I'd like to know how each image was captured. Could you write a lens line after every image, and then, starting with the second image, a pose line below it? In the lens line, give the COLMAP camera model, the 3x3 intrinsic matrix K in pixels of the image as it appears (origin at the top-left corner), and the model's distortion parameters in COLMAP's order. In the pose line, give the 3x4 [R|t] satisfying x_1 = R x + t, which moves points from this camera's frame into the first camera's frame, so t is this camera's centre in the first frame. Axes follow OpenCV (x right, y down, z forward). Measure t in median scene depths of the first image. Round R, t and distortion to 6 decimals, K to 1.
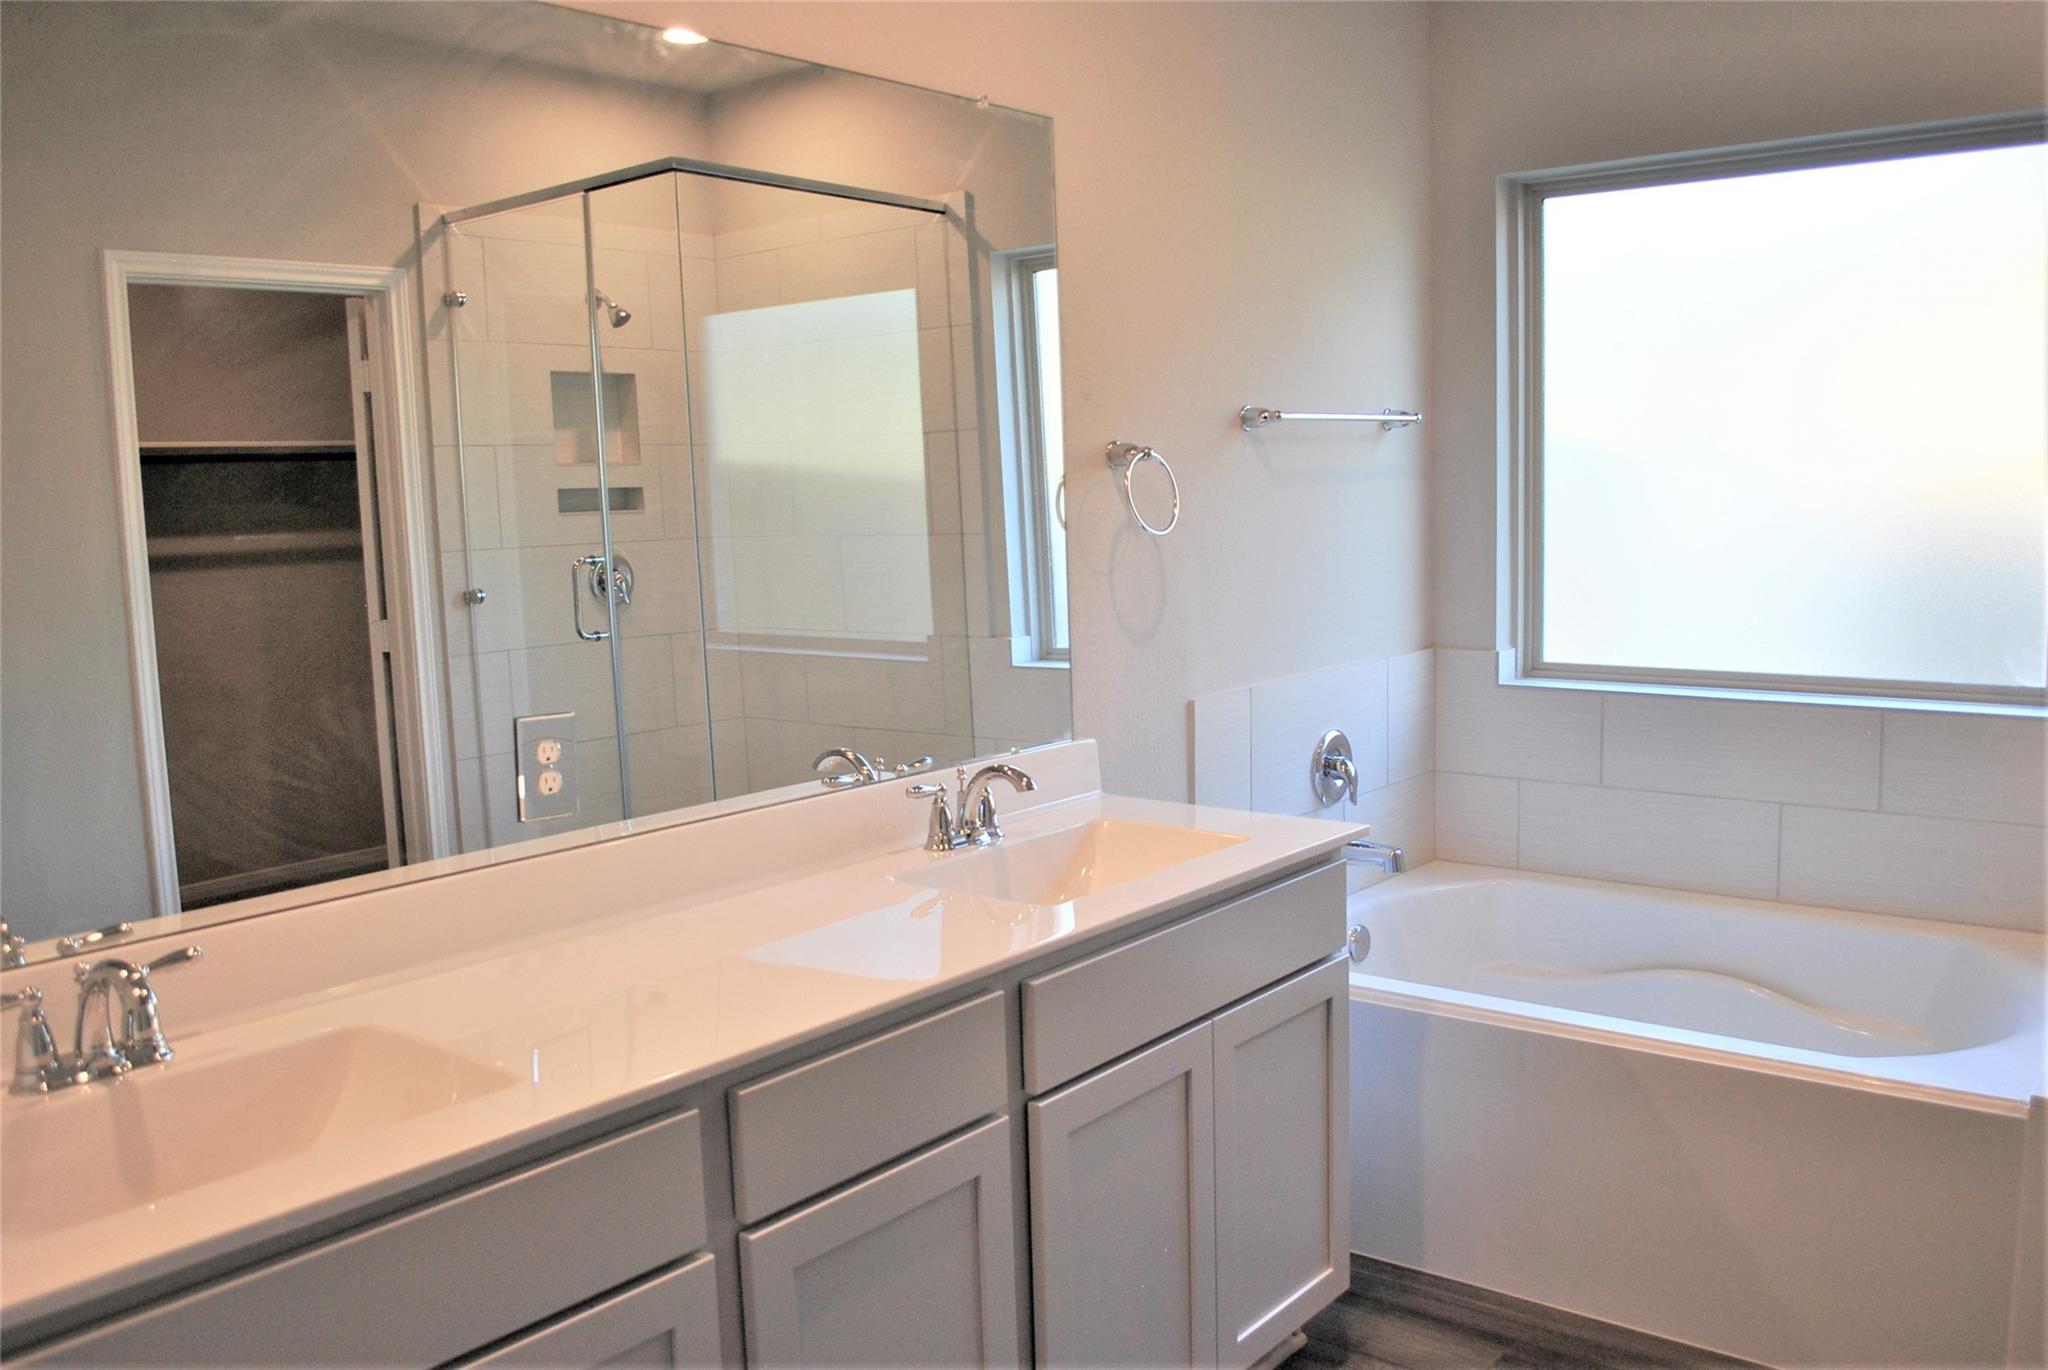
lens RADIAL K [[1616.0, 0, 1025.7], [0, 1616.0, 687.4], [0, 0, 1]] dist [-0.083569, 0.011836]
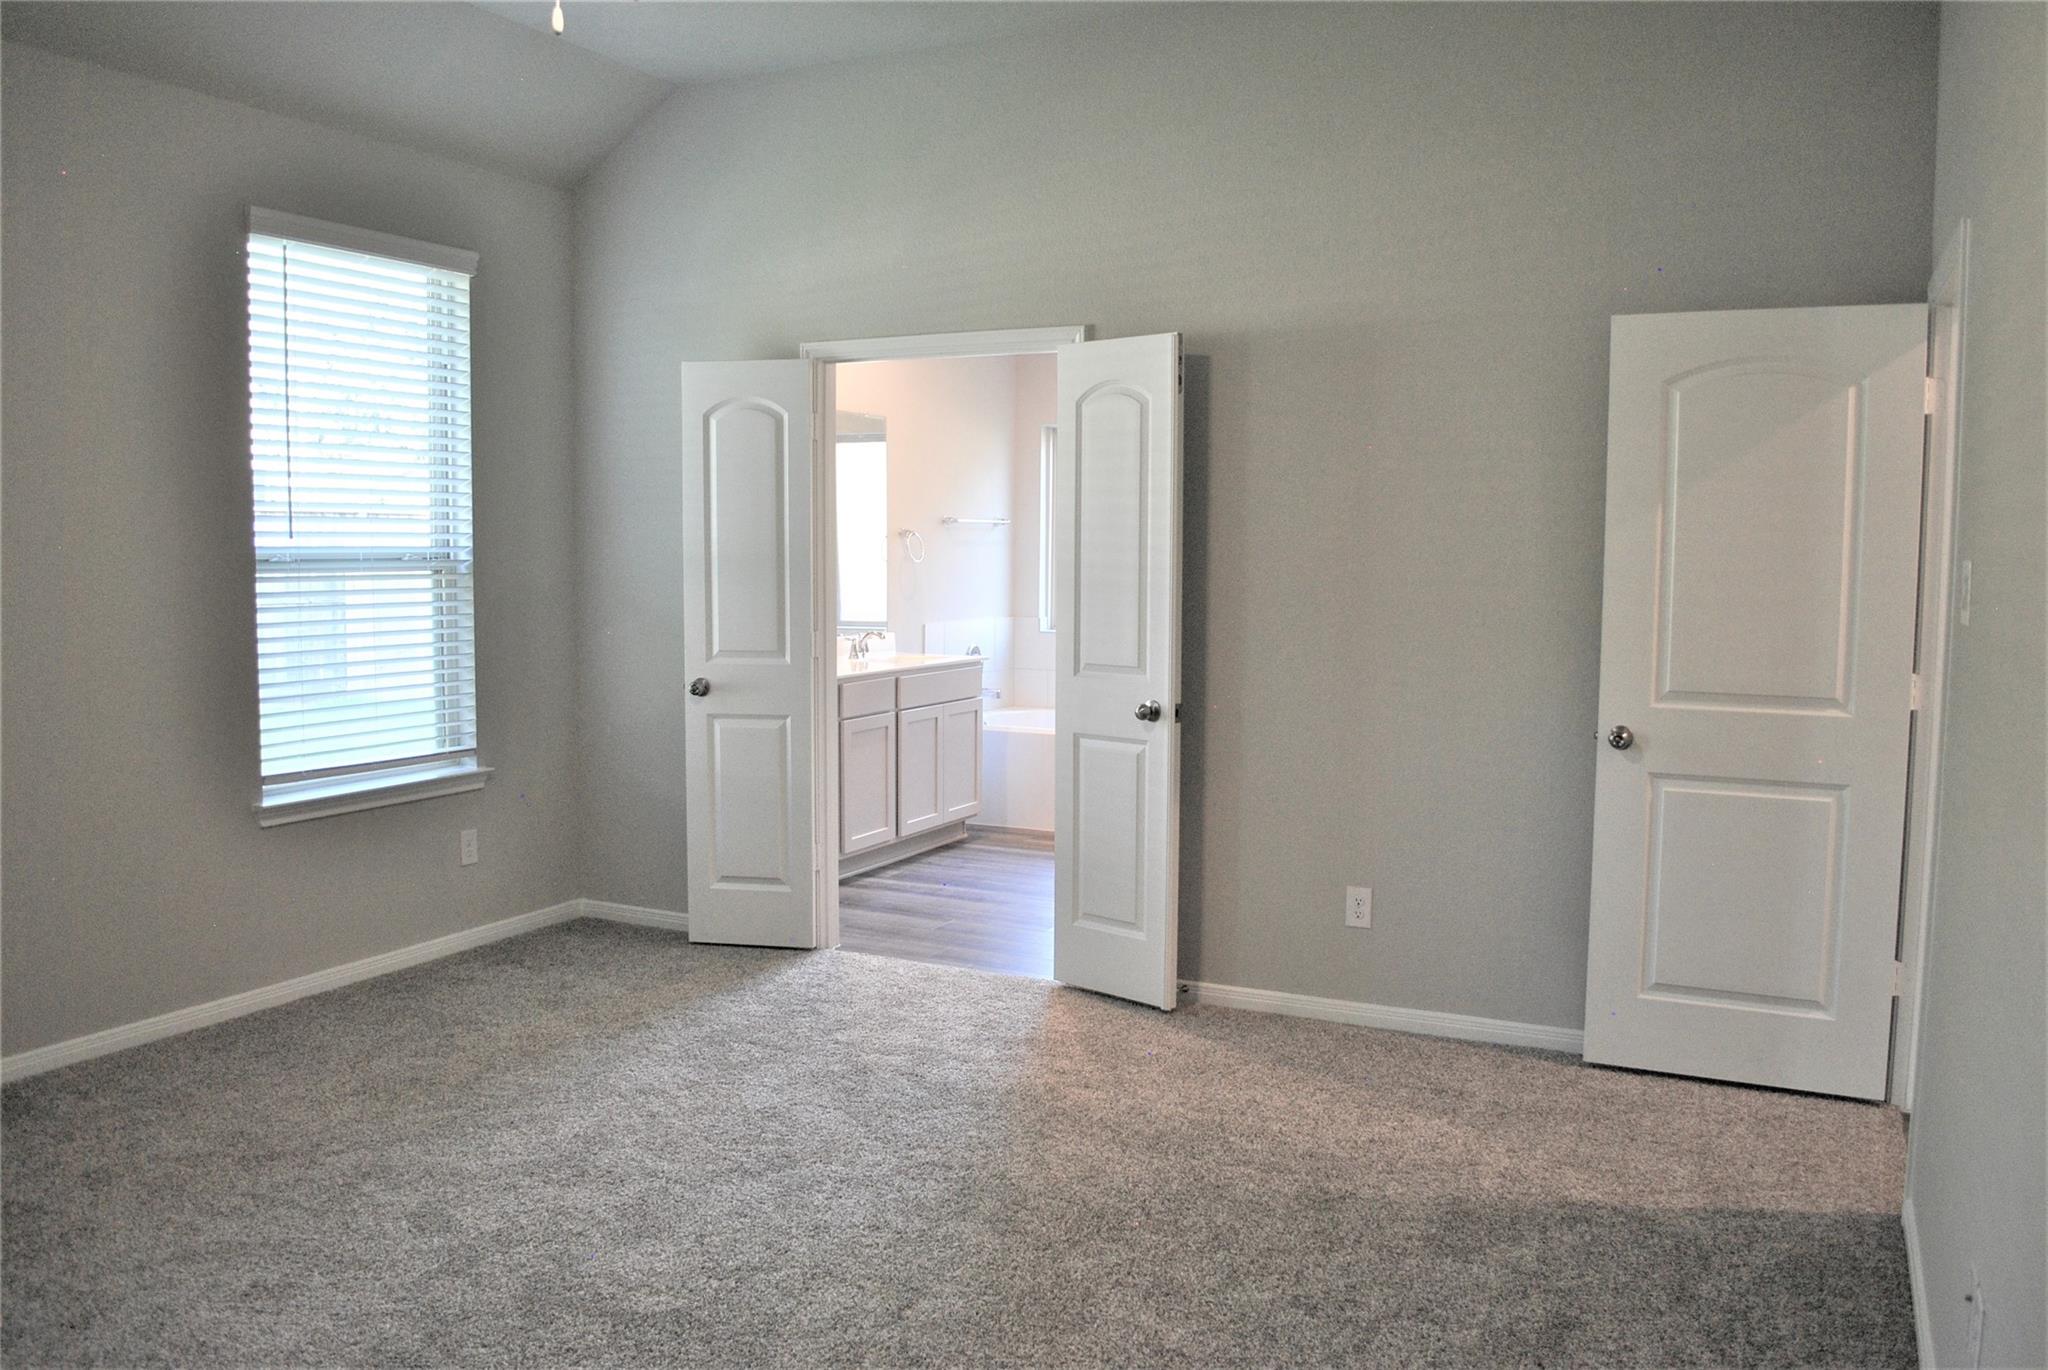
lens RADIAL K [[1616.0, 0, 1043.9], [0, 1616.0, 692.8], [0, 0, 1]] dist [-0.083569, 0.011836]
pose [[0.967708, 0.019849, 0.251293, -0.478365], [-0.009397, 0.999043, -0.042722, 0.296877], [-0.251900, 0.038981, 0.966968, -2.086479]]
